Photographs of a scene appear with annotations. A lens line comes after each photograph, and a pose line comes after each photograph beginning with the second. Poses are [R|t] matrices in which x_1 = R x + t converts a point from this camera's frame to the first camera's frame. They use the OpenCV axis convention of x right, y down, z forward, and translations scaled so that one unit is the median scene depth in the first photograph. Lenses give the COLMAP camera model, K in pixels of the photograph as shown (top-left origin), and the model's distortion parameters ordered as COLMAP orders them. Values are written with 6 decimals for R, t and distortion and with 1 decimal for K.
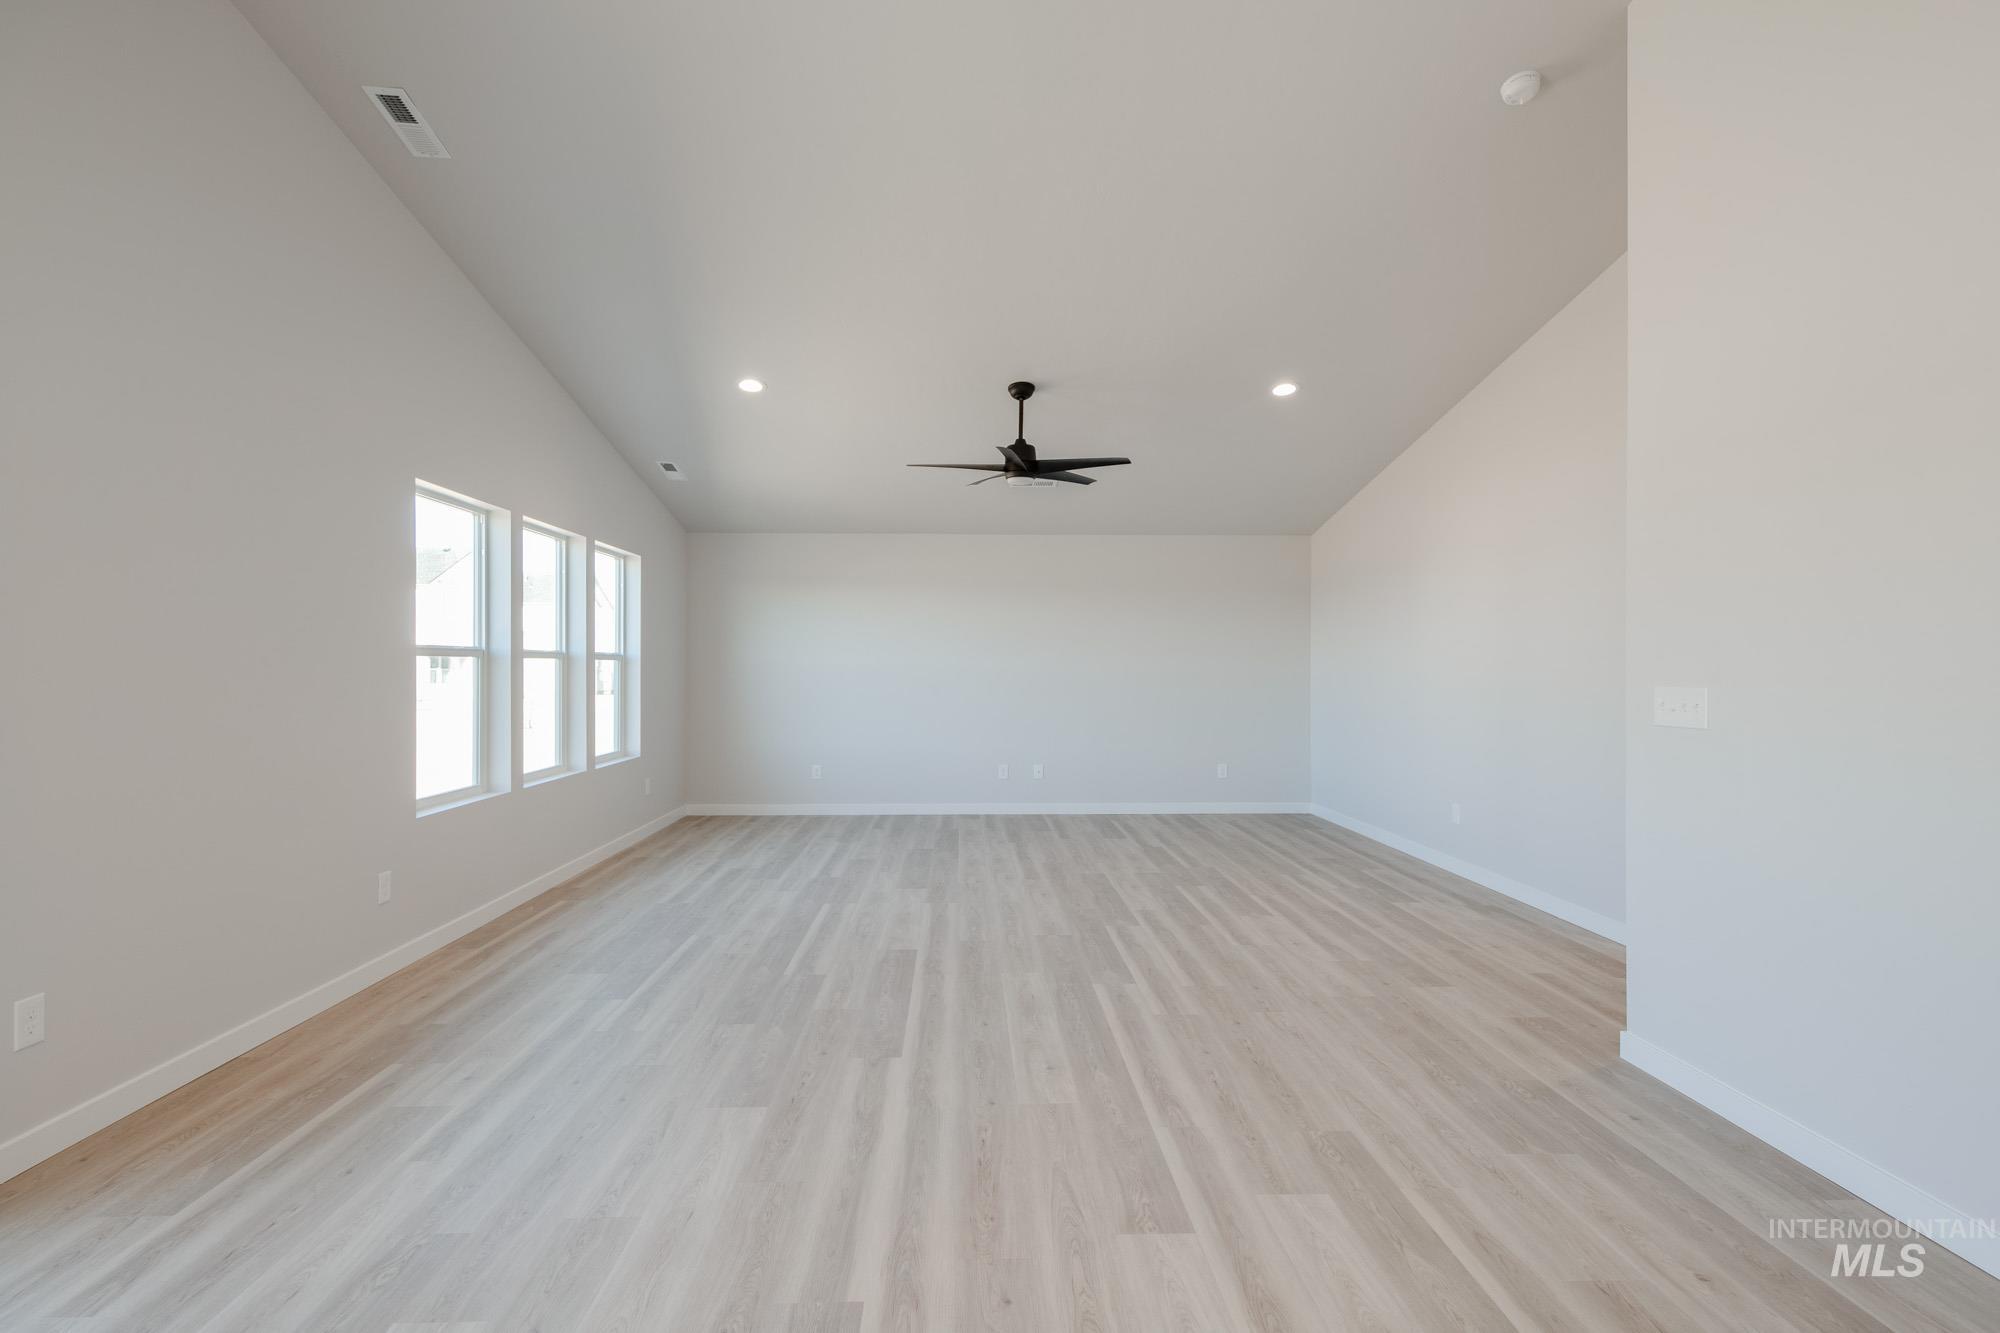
lens RADIAL K [[972.4, 0, 994.5], [0, 972.4, 666.7], [0, 0, 1]] dist [0.012238, -0.004564]
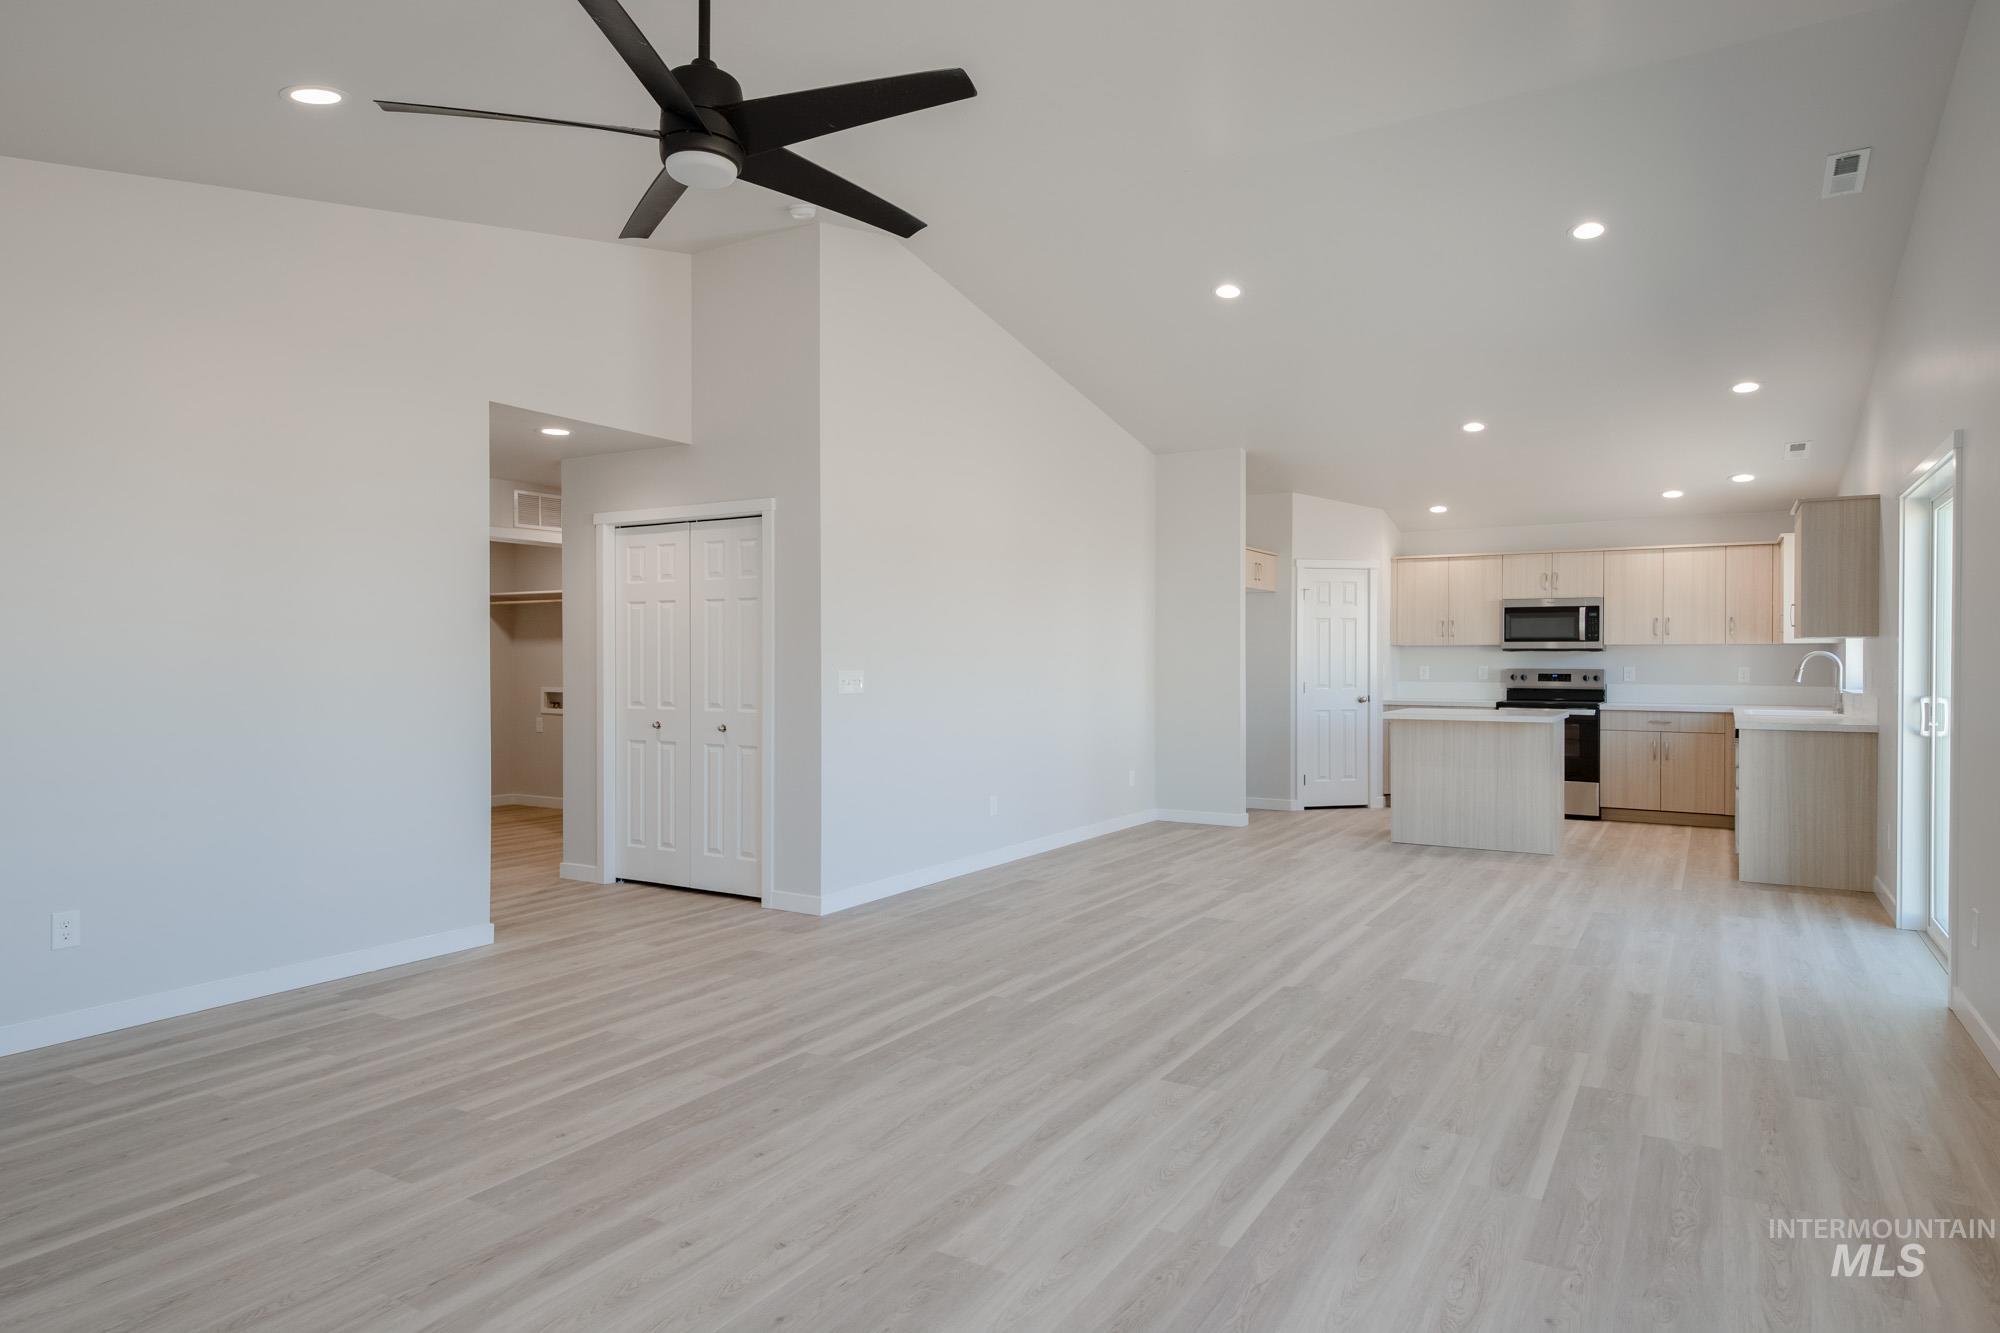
lens RADIAL K [[1180.2, 0, 994.4], [0, 1180.2, 669.8], [0, 0, 1]] dist [0.011231, -0.001061]
pose [[-0.835261, -0.007186, 0.549807, -0.432649], [-0.002705, 0.999956, 0.008960, 0.001207], [-0.549848, 0.005997, -0.835243, 1.754771]]
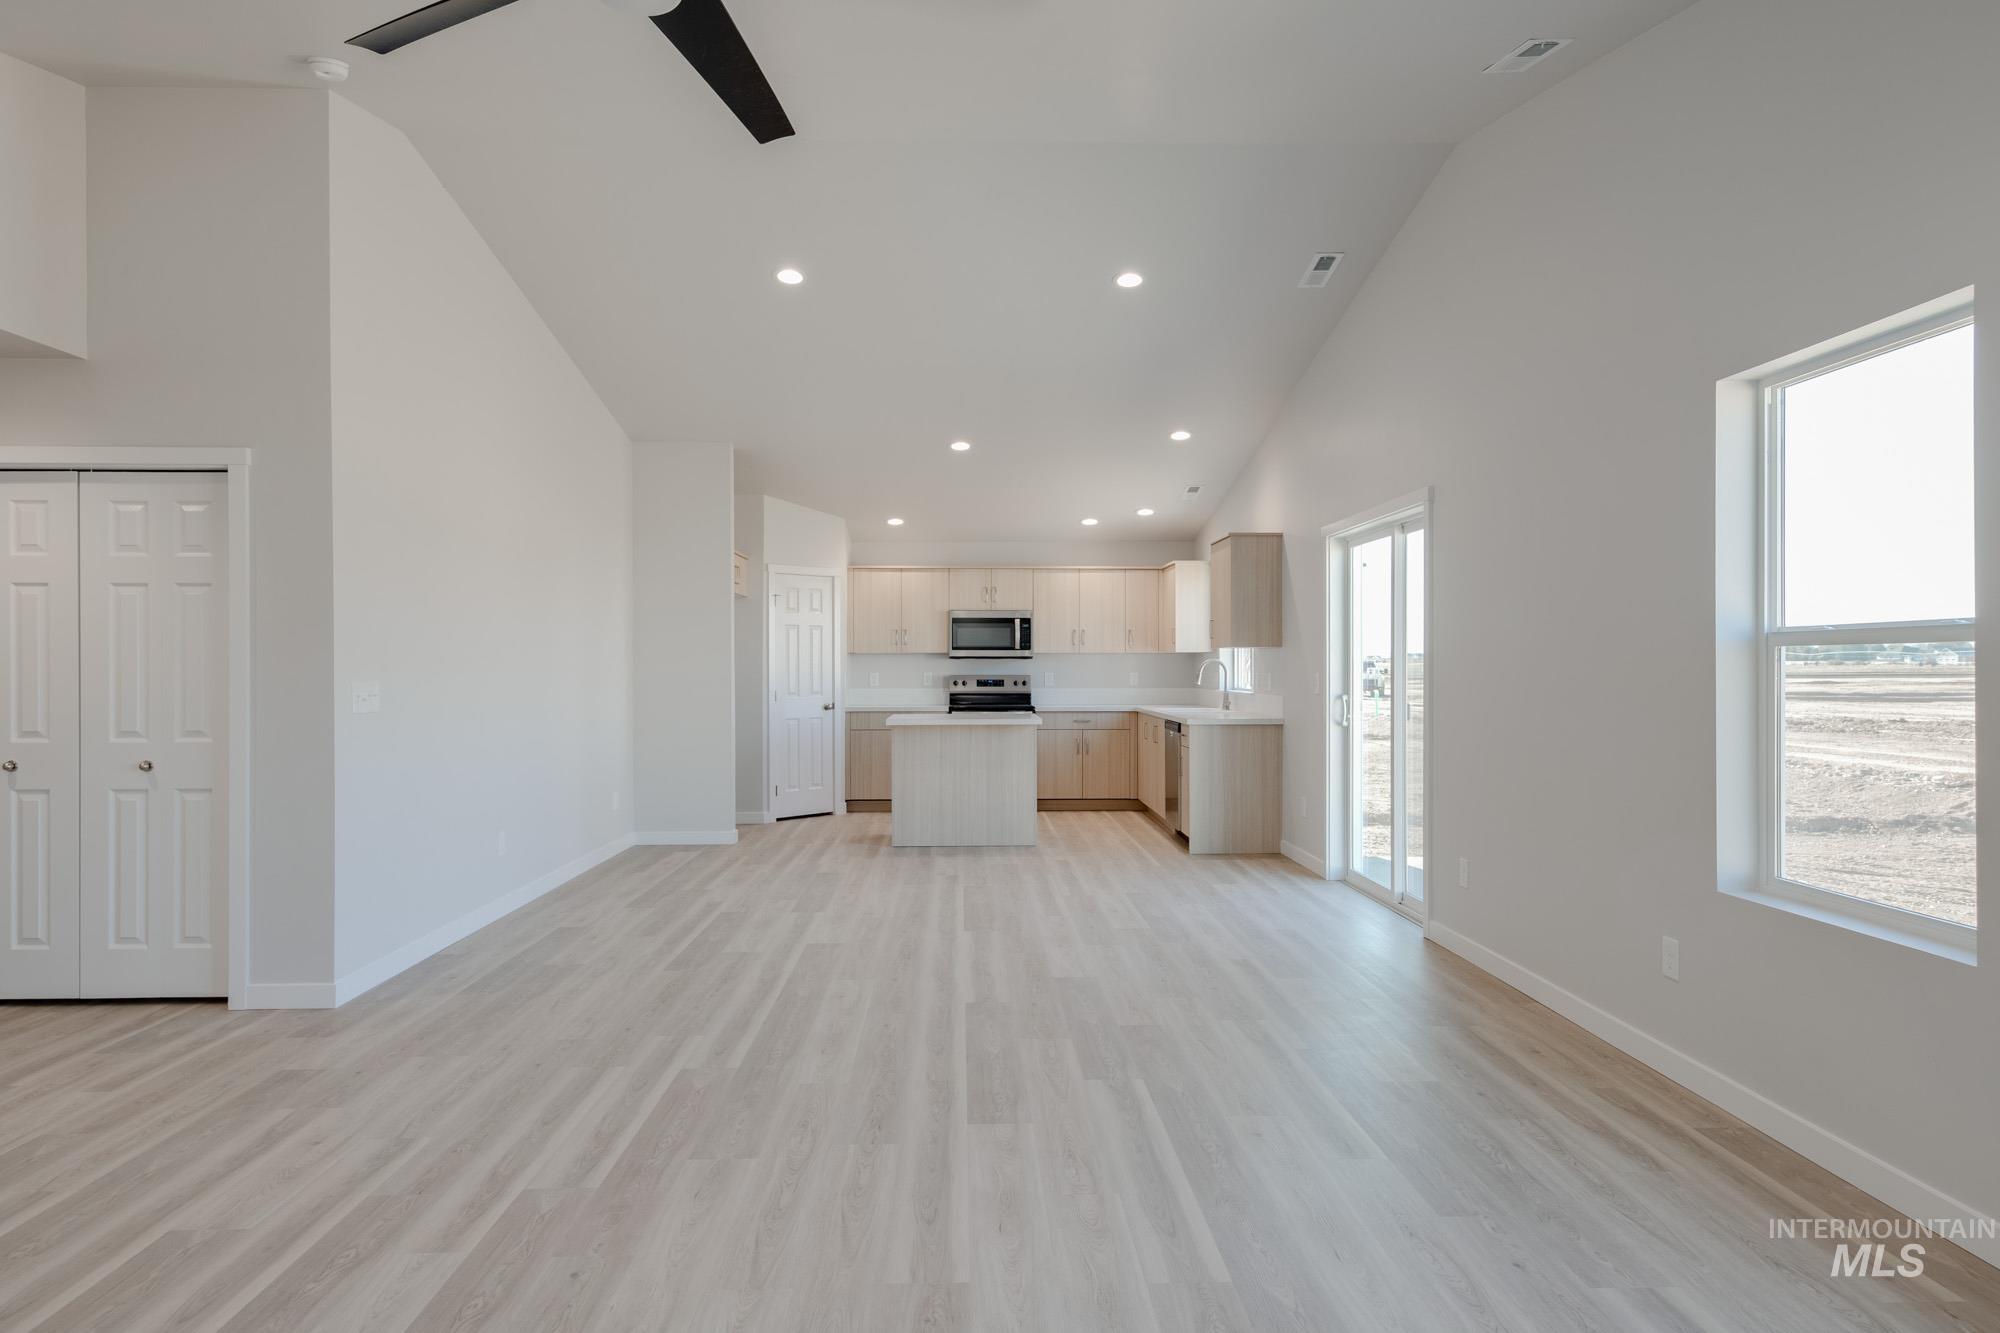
lens RADIAL K [[1195.4, 0, 994.1], [0, 1195.4, 671.8], [0, 0, 1]] dist [0.011983, -0.002223]
pose [[-0.999980, 0.000886, 0.006184, -0.101494], [0.000905, 0.999995, 0.003098, 0.002500], [-0.006181, 0.003104, -0.999976, 1.768566]]
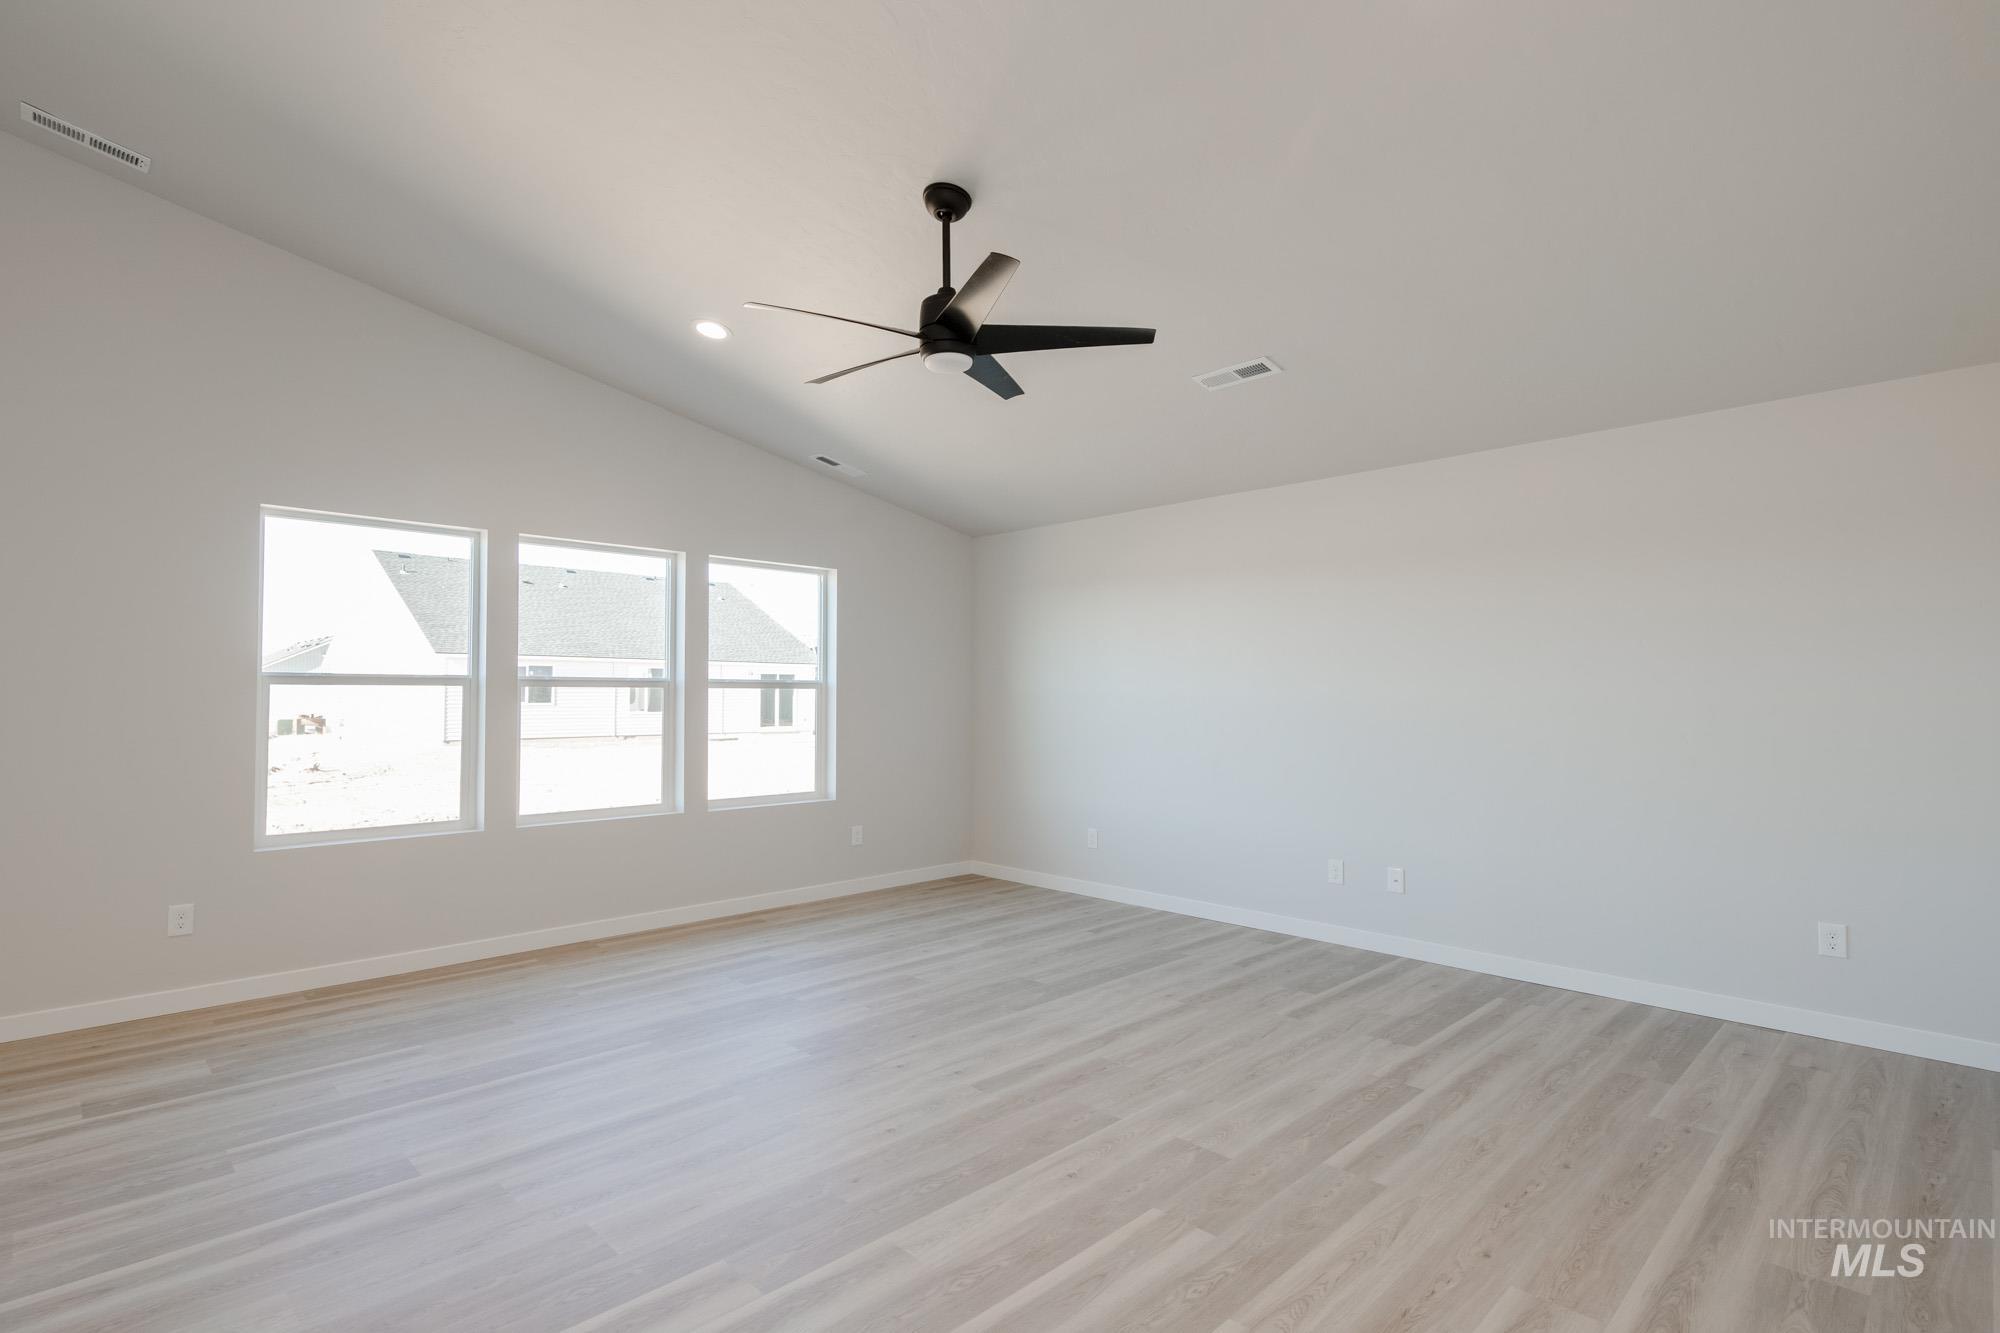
lens RADIAL K [[960.6, 0, 996.9], [0, 960.6, 664.6], [0, 0, 1]] dist [0.002326, -0.000072]
pose [[0.679230, -0.025467, -0.733483, 0.590843], [-0.001415, 0.999351, -0.036008, 0.004627], [0.733924, 0.025496, 0.678753, 0.859529]]
